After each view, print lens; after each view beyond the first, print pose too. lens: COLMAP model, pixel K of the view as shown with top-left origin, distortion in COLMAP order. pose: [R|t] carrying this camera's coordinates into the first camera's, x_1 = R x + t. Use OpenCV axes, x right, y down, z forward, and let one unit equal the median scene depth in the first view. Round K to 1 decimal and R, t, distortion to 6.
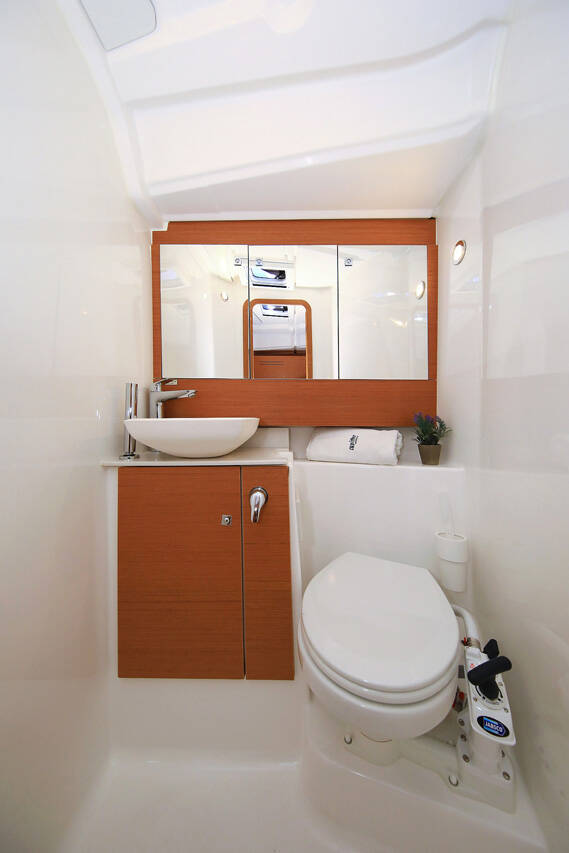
lens RADIAL K [[276.8, 0, 282.2], [0, 276.8, 432.1], [0, 0, 1]] dist [0.009264, -0.000085]
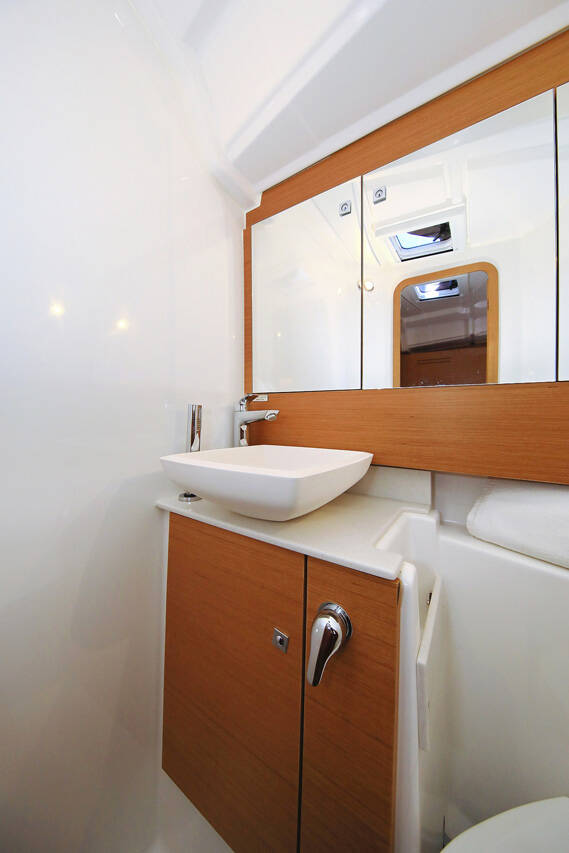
lens RADIAL K [[276.8, 0, 282.2], [0, 276.8, 432.1], [0, 0, 1]] dist [0.009264, -0.000085]
pose [[0.849278, 0.033657, -0.526872, 0.067590], [-0.044141, 0.998998, -0.007335, -0.084089], [0.526097, 0.029486, 0.849913, 0.378410]]
